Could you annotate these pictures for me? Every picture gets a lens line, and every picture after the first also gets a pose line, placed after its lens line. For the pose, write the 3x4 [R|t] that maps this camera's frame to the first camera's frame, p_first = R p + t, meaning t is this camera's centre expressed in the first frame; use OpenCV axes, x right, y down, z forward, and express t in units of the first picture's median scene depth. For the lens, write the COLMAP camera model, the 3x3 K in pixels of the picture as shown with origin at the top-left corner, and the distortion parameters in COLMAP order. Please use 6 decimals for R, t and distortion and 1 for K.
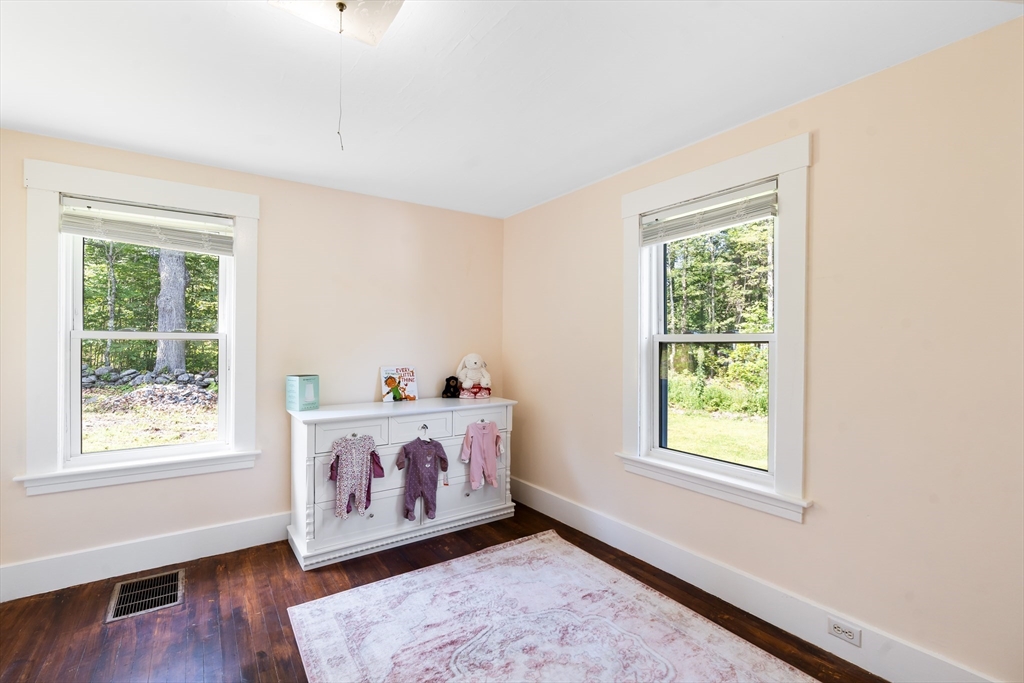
lens RADIAL K [[457.5, 0, 511.8], [0, 457.5, 339.9], [0, 0, 1]] dist [-0.015096, -0.000709]
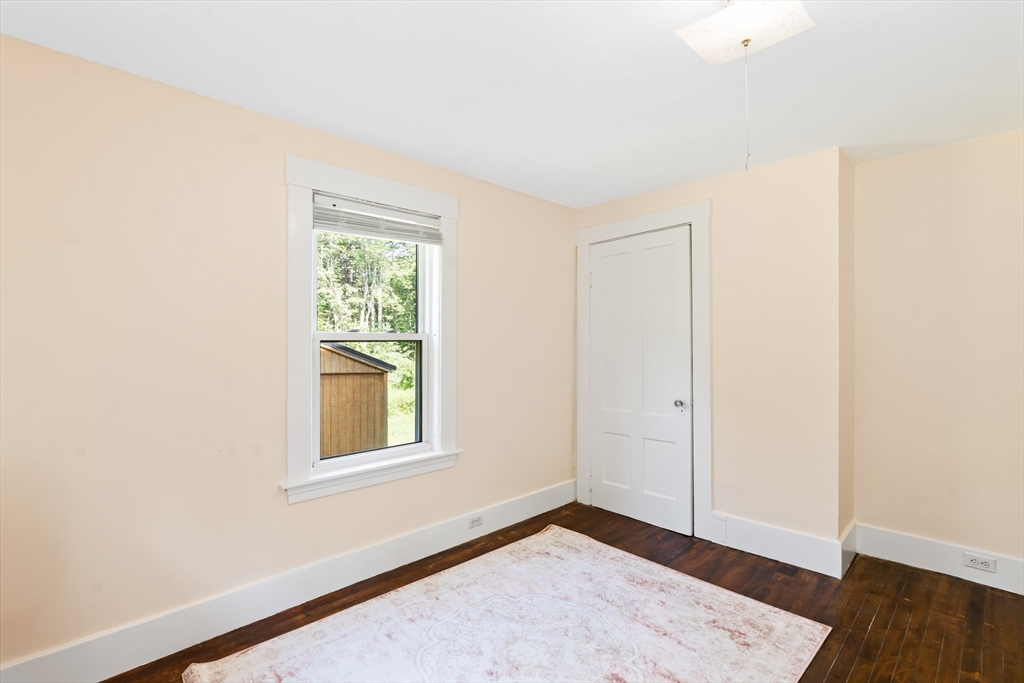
lens RADIAL K [[457.5, 0, 511.3], [0, 457.5, 342.1], [0, 0, 1]] dist [-0.015096, -0.000709]
pose [[-0.150513, -0.004593, 0.988597, -0.661204], [0.002119, 0.999985, 0.004969, 0.002711], [-0.988606, 0.002842, -0.150502, 0.836623]]
